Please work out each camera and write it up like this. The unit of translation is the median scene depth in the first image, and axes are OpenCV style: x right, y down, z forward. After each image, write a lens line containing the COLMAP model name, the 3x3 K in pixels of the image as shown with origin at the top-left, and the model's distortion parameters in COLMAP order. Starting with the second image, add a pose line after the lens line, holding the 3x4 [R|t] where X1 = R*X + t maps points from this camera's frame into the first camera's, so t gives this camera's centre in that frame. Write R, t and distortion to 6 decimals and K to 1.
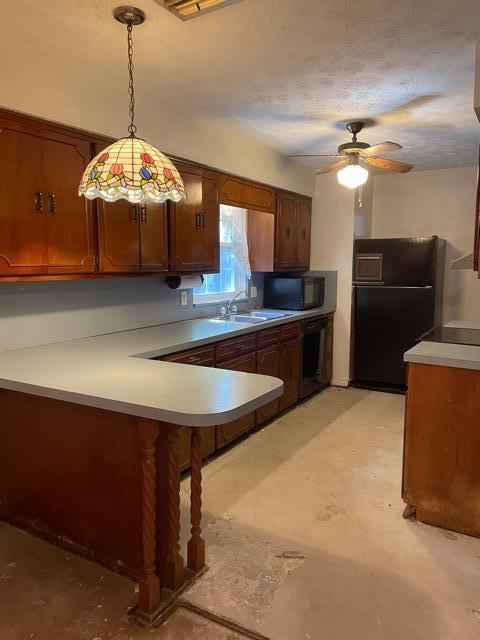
lens RADIAL K [[467.6, 0, 238.0], [0, 467.6, 319.1], [0, 0, 1]] dist [0.012899, -0.002645]
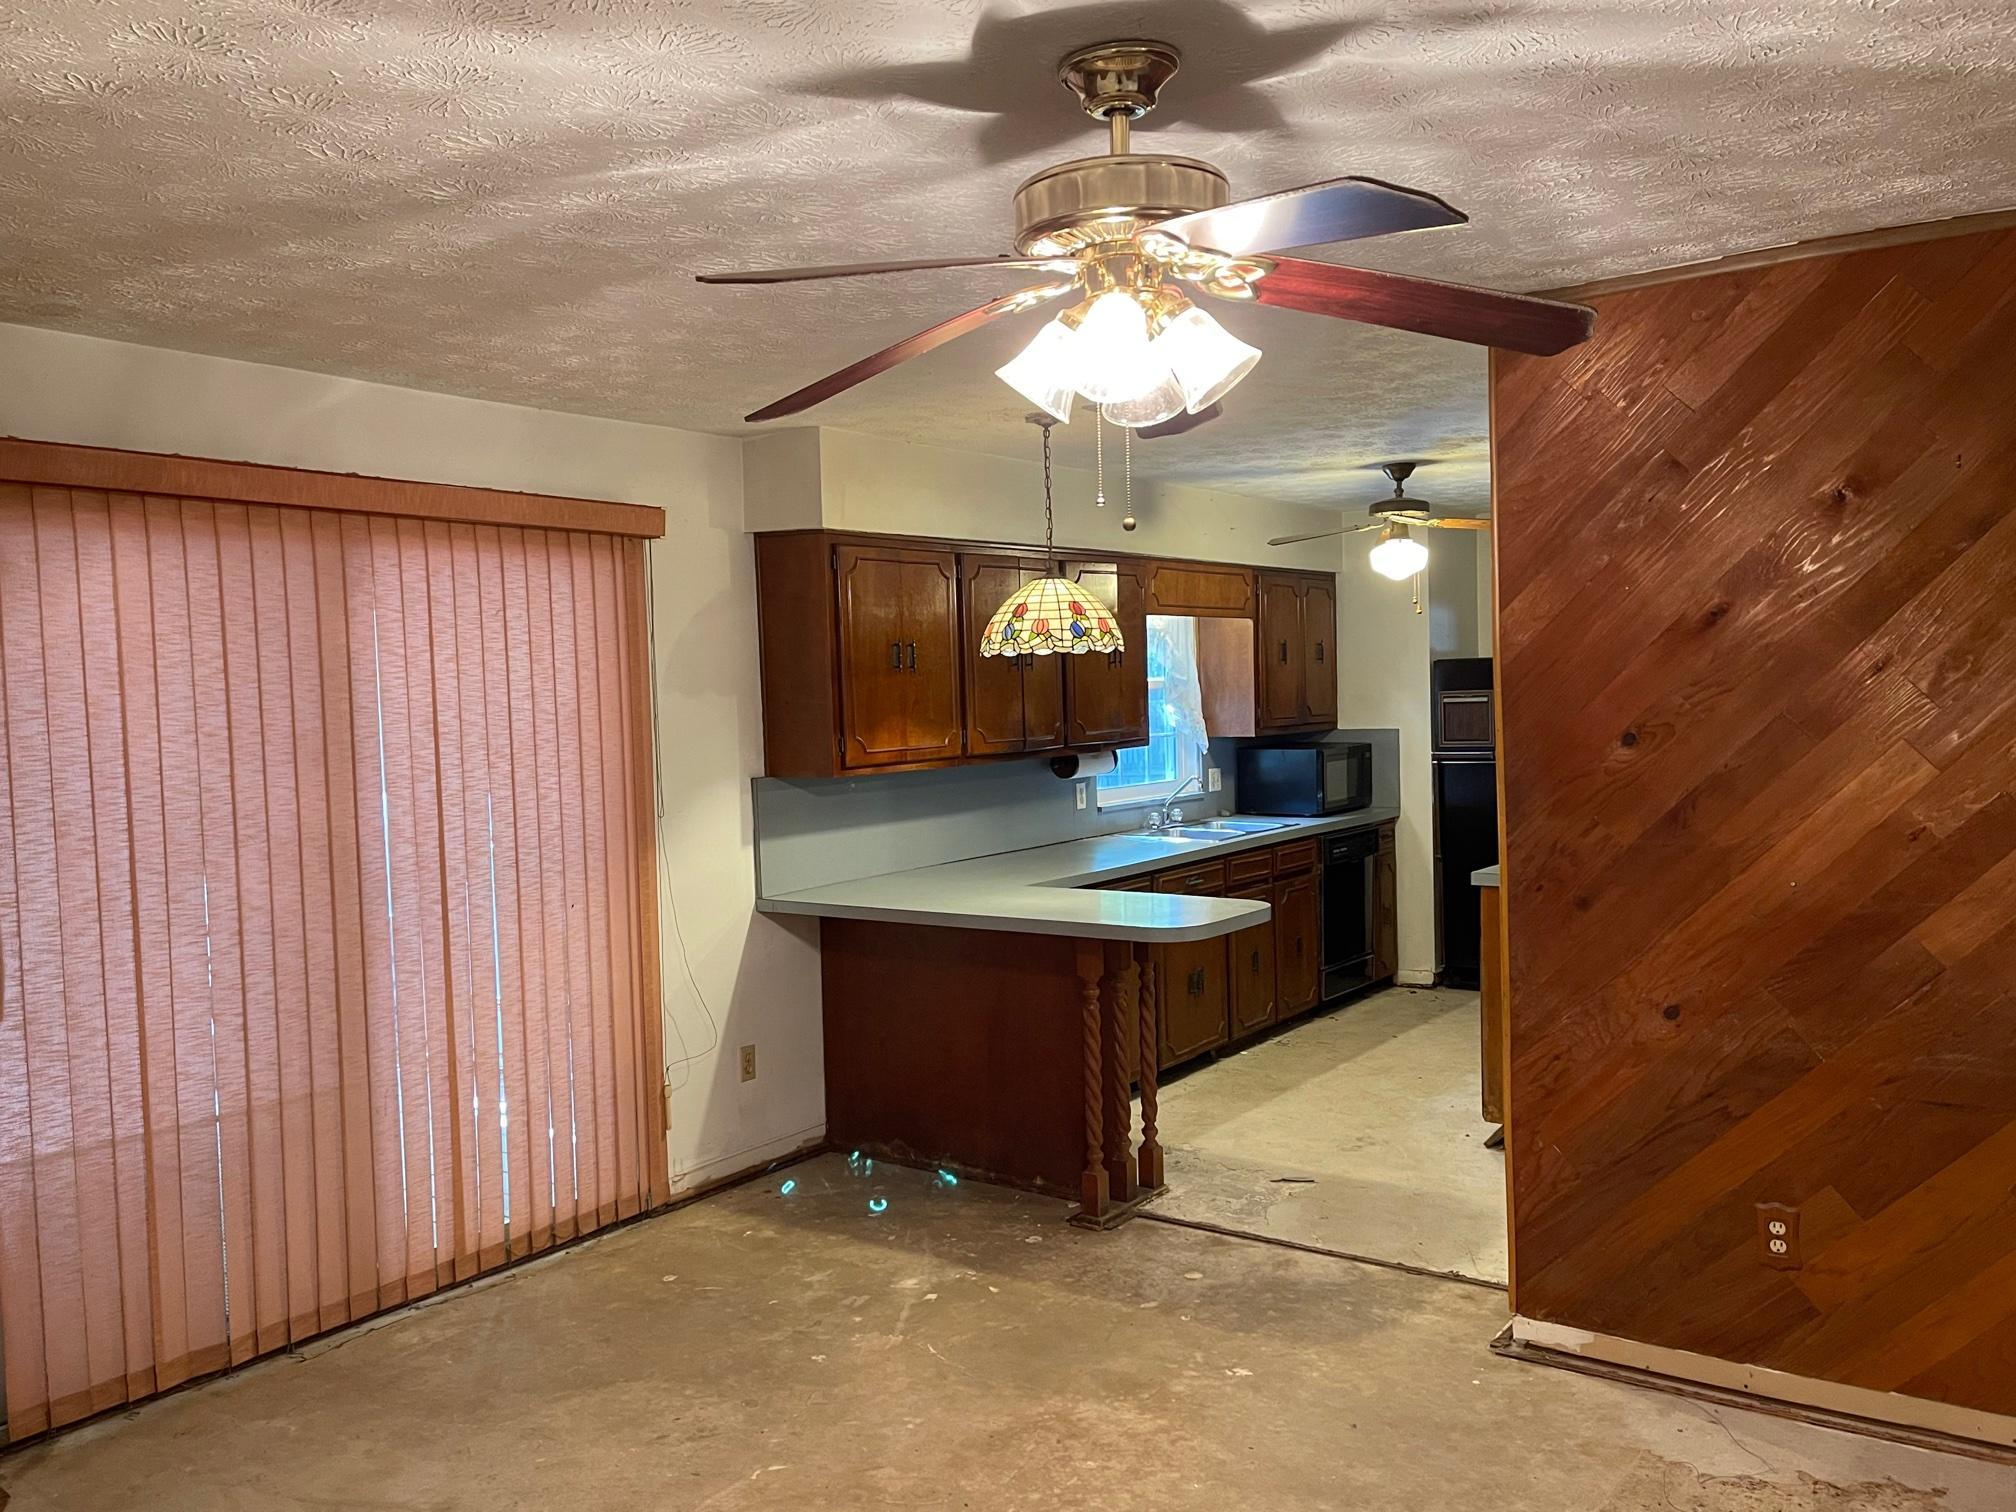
lens RADIAL K [[1579.1, 0, 992.6], [0, 1579.1, 766.2], [0, 0, 1]] dist [0.057282, -0.009930]
pose [[0.995061, -0.028800, -0.094992, -0.047378], [0.022156, 0.997282, -0.070269, 0.044551], [0.096758, 0.067818, 0.992995, -0.771004]]
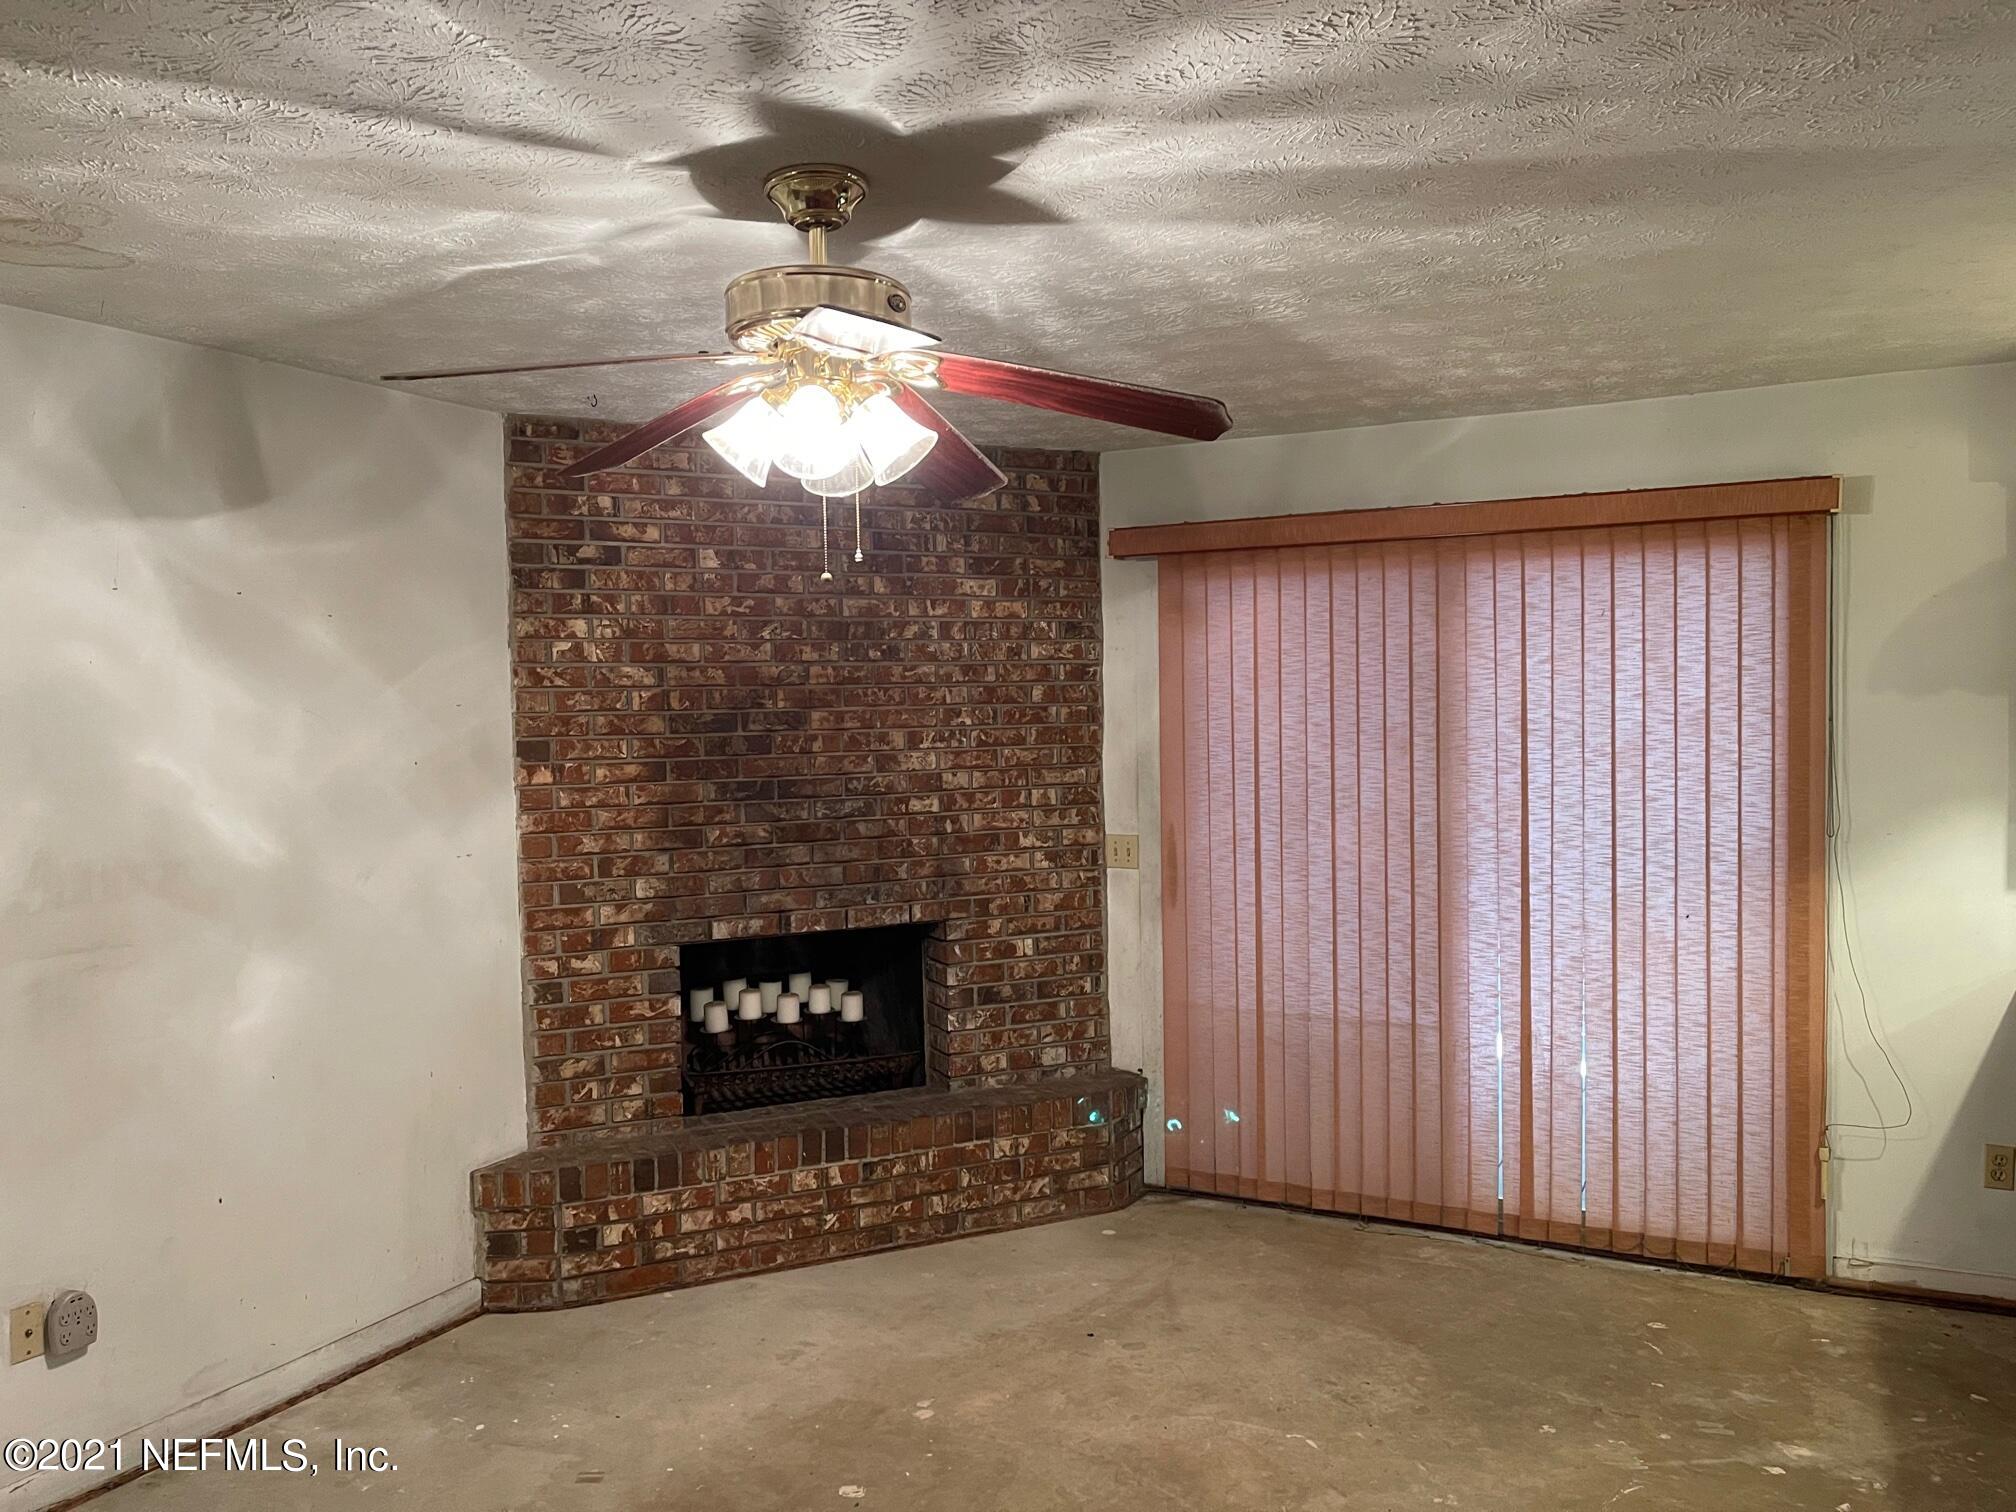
lens RADIAL K [[1498.6, 0, 1015.4], [0, 1498.6, 758.3], [0, 0, 1]] dist [0.031813, -0.046260]
pose [[0.076048, 0.021625, -0.996870, 0.578395], [-0.106950, 0.994174, 0.013407, -0.019035], [0.991352, 0.105596, 0.077918, -0.161078]]
